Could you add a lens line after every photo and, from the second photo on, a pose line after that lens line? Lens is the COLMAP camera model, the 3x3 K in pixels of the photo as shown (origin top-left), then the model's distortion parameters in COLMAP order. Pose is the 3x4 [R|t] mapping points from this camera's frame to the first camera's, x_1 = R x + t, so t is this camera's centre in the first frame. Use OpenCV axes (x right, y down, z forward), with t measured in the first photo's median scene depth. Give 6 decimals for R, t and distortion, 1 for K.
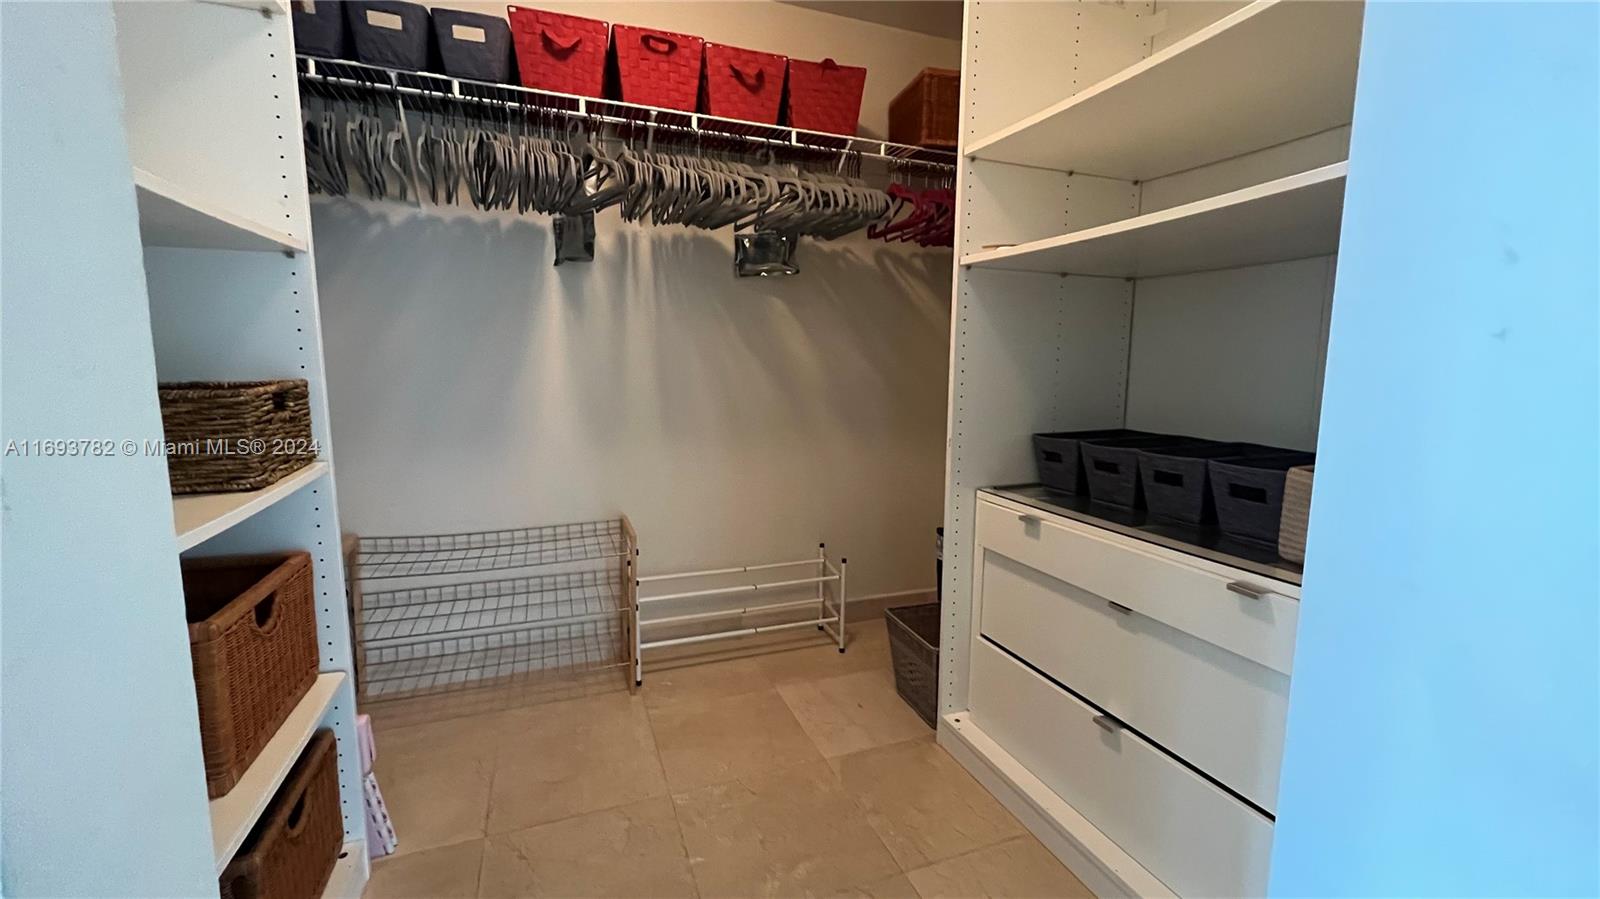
lens RADIAL K [[639.0, 0, 798.7], [0, 639.0, 448.7], [0, 0, 1]] dist [-0.004670, 0.000794]
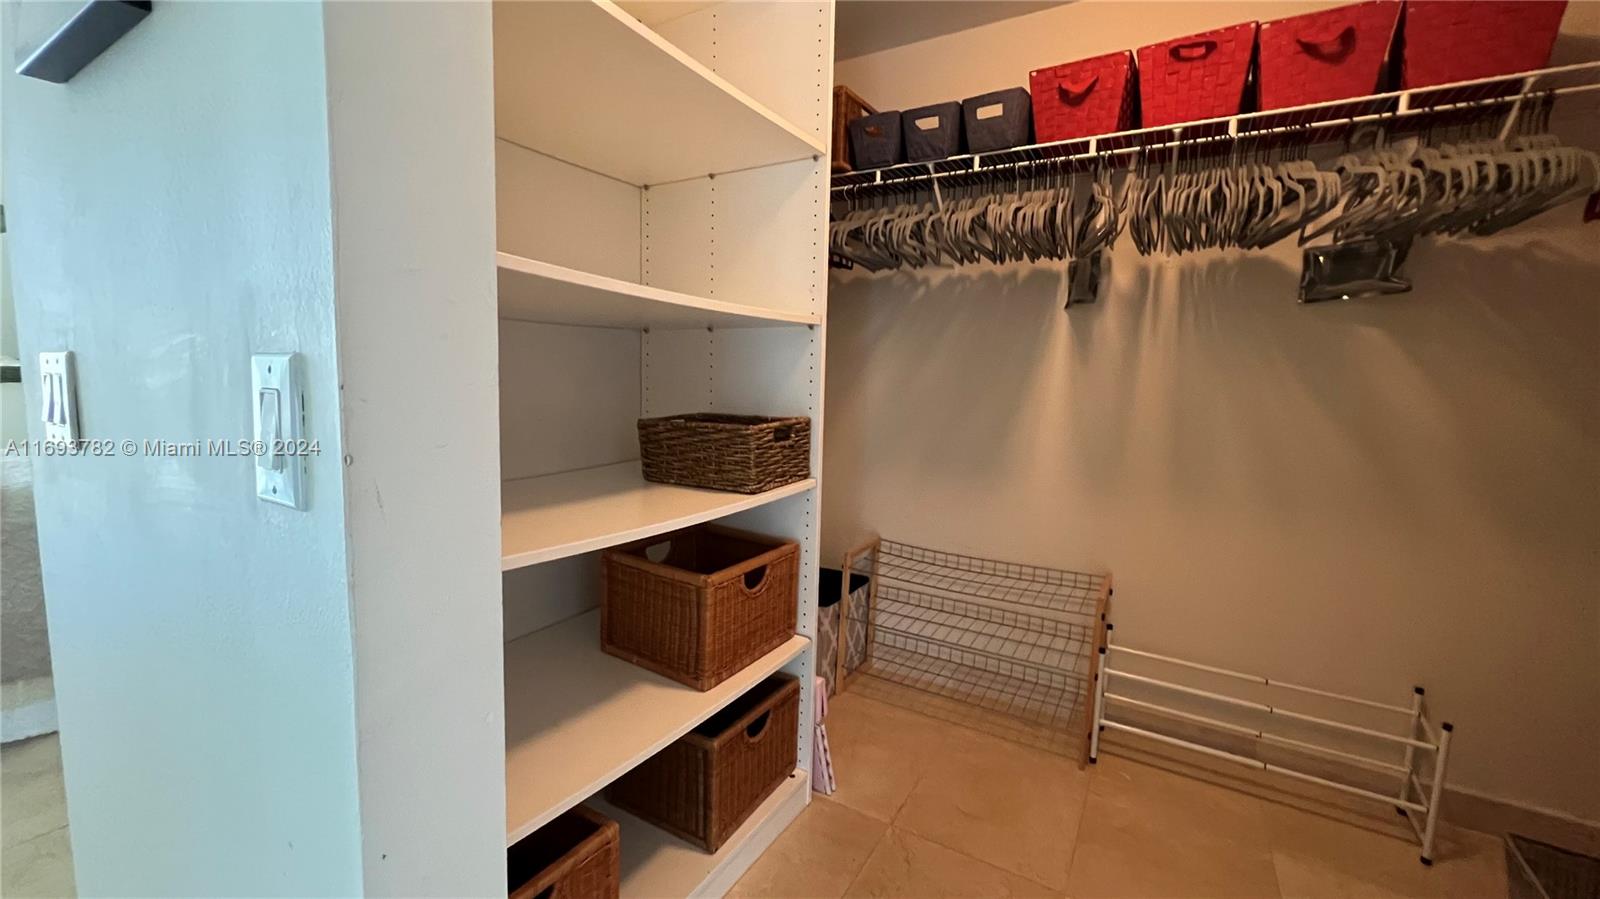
lens RADIAL K [[638.8, 0, 798.4], [0, 638.8, 447.5], [0, 0, 1]] dist [-0.002769, 0.000677]
pose [[0.623377, 0.094611, -0.776176, 0.164621], [-0.127319, 0.991687, 0.018625, -0.040181], [0.771486, 0.087212, 0.630241, 0.075894]]
